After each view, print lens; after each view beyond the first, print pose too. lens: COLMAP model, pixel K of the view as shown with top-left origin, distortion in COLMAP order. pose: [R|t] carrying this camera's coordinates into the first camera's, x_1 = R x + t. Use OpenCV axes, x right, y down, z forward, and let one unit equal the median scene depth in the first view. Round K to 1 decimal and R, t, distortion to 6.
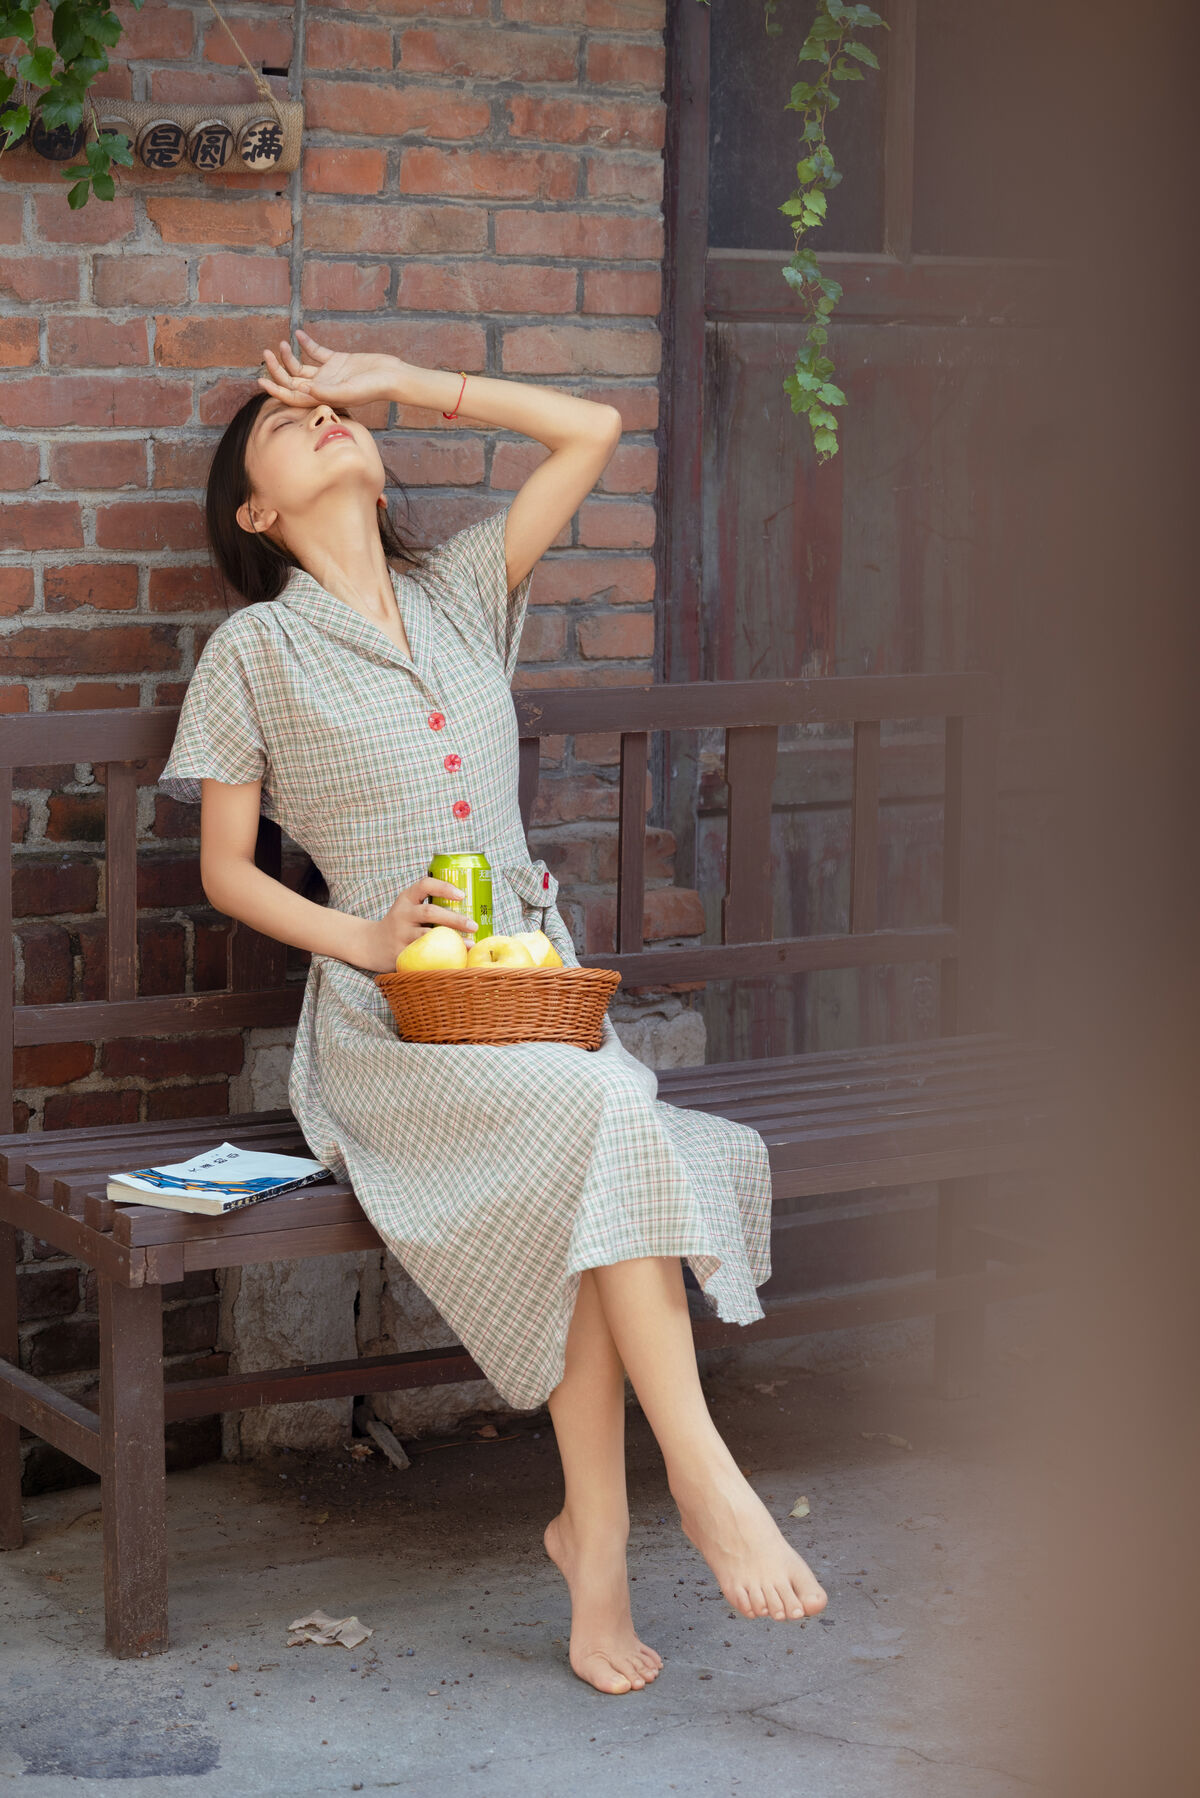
lens RADIAL K [[3748.9, 0, 600.0], [0, 3748.9, 899.0], [0, 0, 1]] dist [0.011441, -0.197930]
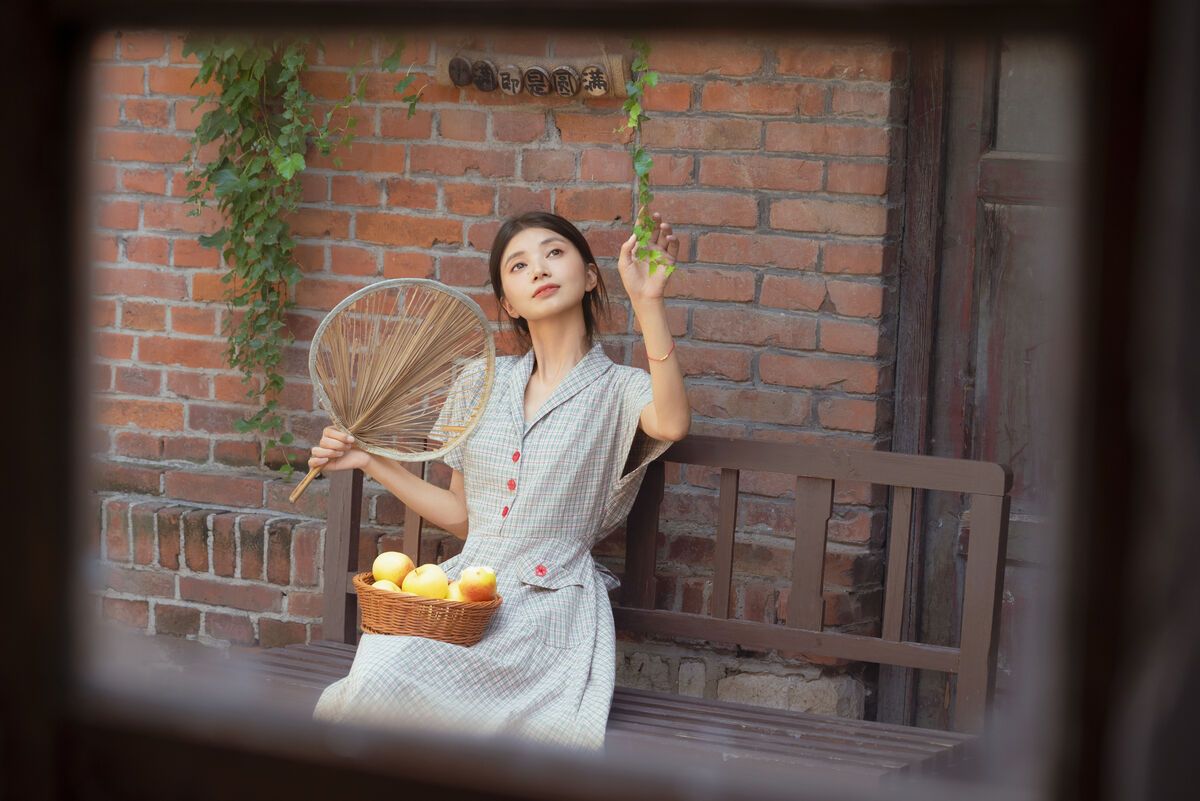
lens RADIAL K [[2973.4, 0, 600.0], [0, 2973.4, 400.5], [0, 0, 1]] dist [0.021445, 0.120406]
pose [[0.478495, 0.078037, -0.874616, 0.980428], [-0.170104, 0.985413, -0.005140, -0.054850], [0.861456, 0.151235, 0.484790, 0.373411]]
